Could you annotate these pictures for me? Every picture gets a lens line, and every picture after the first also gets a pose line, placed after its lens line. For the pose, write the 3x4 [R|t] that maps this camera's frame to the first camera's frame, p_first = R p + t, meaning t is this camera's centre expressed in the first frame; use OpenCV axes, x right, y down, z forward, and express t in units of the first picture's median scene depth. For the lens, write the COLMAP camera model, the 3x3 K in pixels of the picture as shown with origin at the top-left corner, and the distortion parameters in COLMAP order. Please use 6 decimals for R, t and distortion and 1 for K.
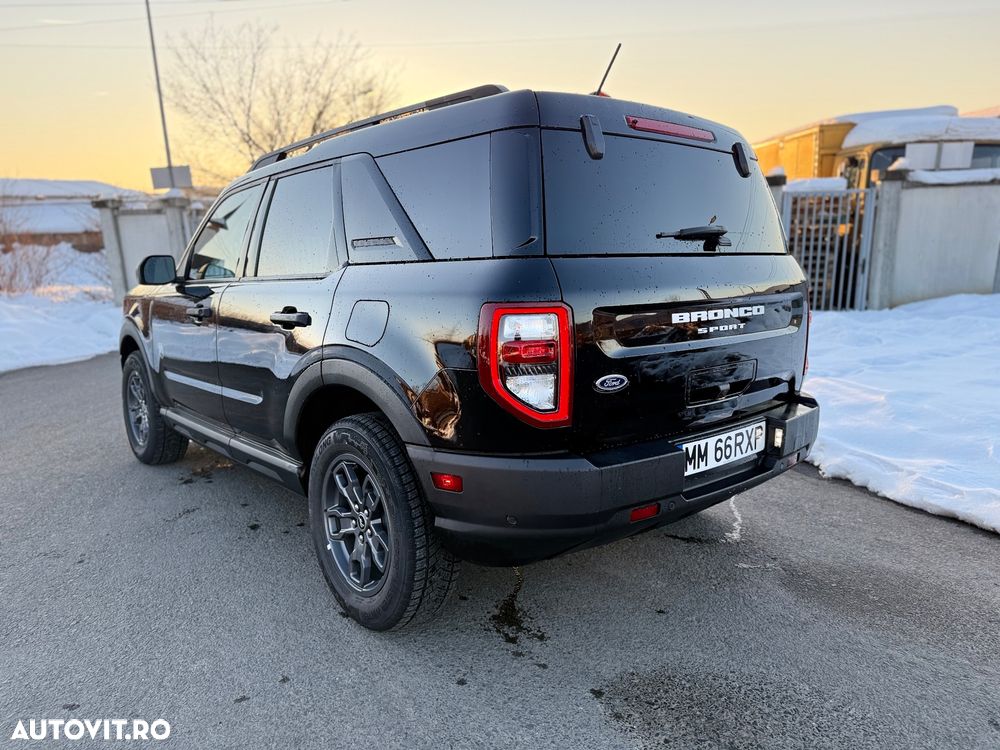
lens RADIAL K [[702.6, 0, 492.0], [0, 702.6, 375.8], [0, 0, 1]] dist [0.065938, -0.066838]
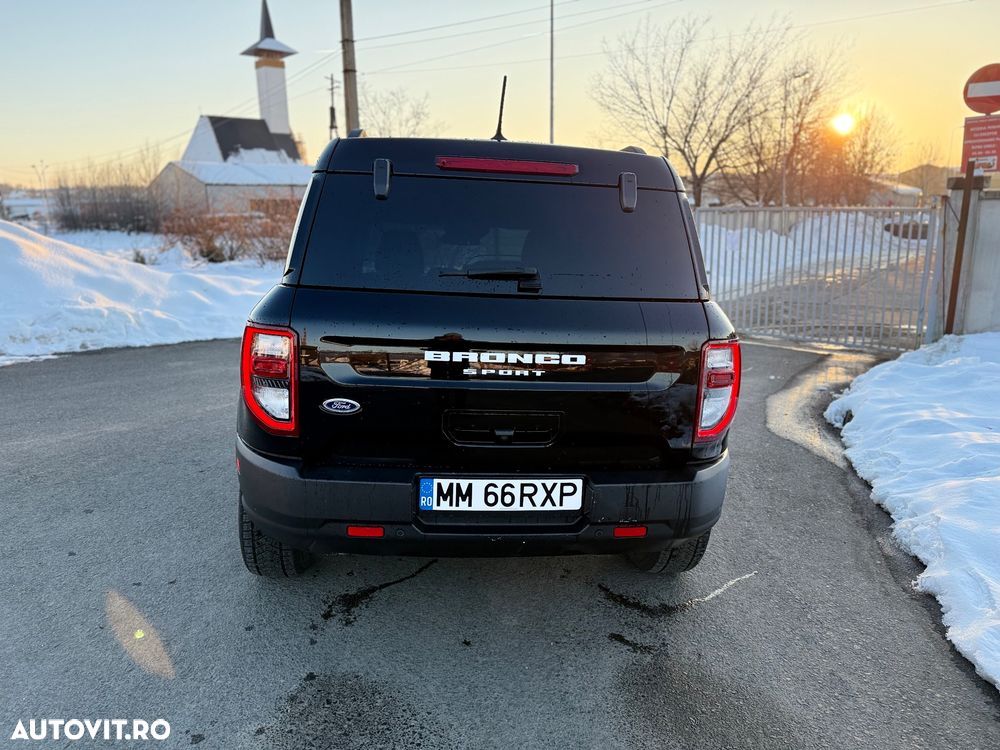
lens RADIAL K [[702.6, 0, 502.3], [0, 702.6, 392.0], [0, 0, 1]] dist [0.065938, -0.066838]
pose [[0.837912, 0.146818, -0.525689, 0.841762], [-0.138929, 0.988790, 0.054713, -0.093653], [0.527828, 0.027189, 0.848916, 0.174918]]
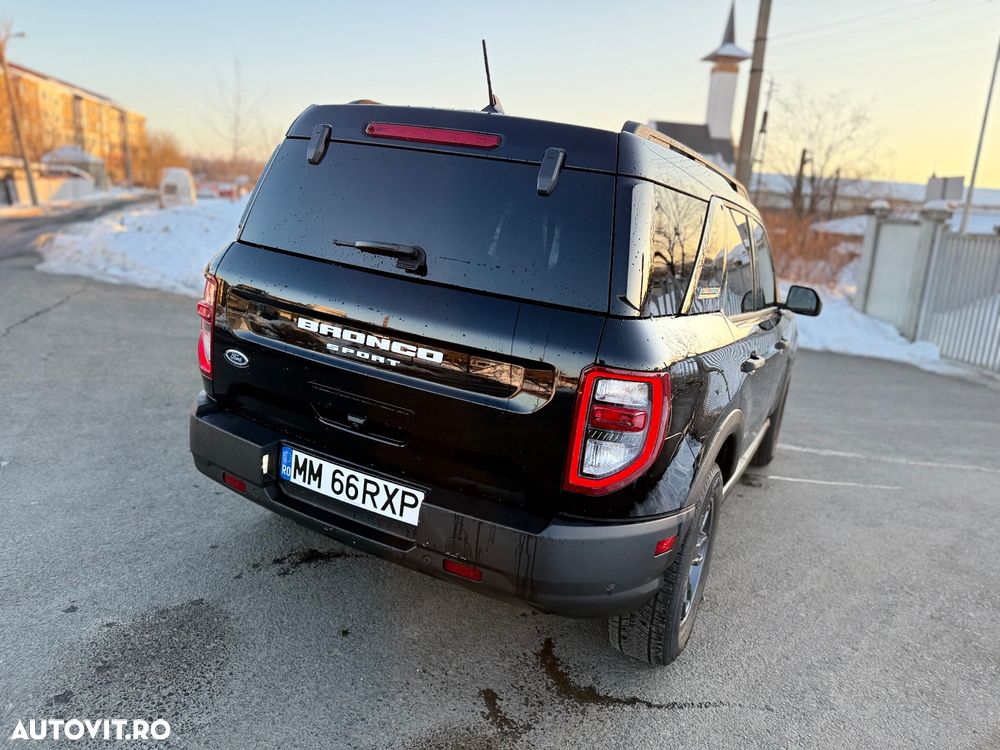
lens RADIAL K [[702.6, 0, 525.1], [0, 702.6, 387.7], [0, 0, 1]] dist [0.065938, -0.066838]
pose [[0.418954, 0.276818, -0.864783, 1.205192], [-0.295367, 0.942146, 0.158488, -0.232245], [0.858624, 0.189029, 0.476479, 0.760533]]
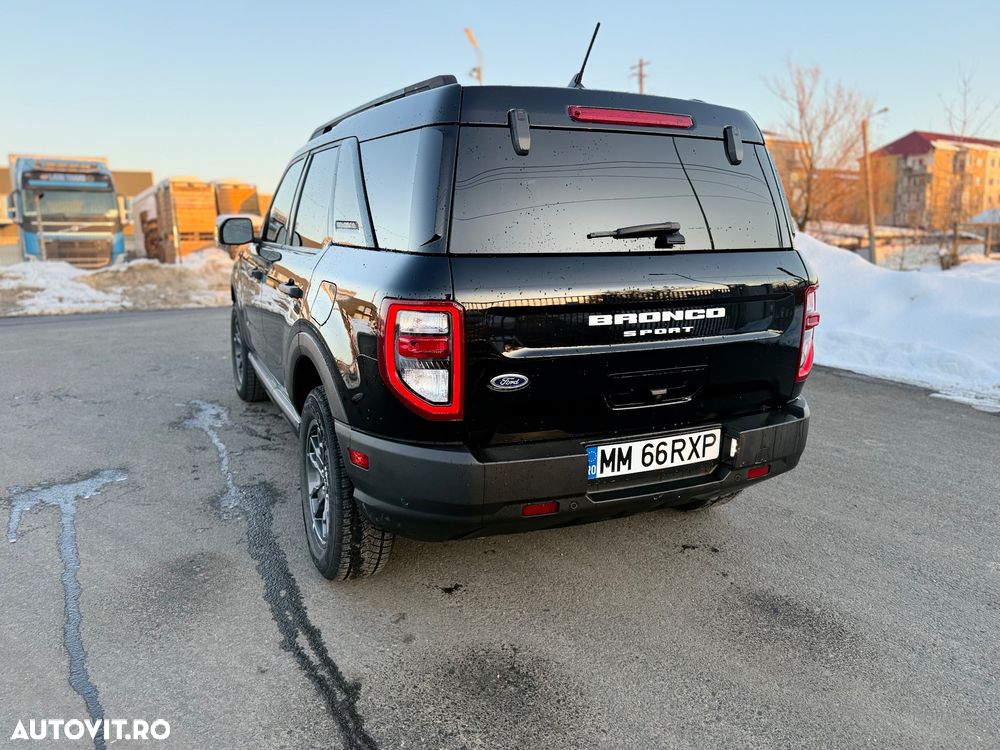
lens RADIAL K [[702.6, 0, 502.0], [0, 702.6, 378.2], [0, 0, 1]] dist [0.065938, -0.066838]
pose [[0.966279, 0.088786, -0.241705, 0.358172], [-0.069064, 0.993644, 0.088896, -0.075084], [0.248061, -0.069205, 0.966269, 0.011508]]
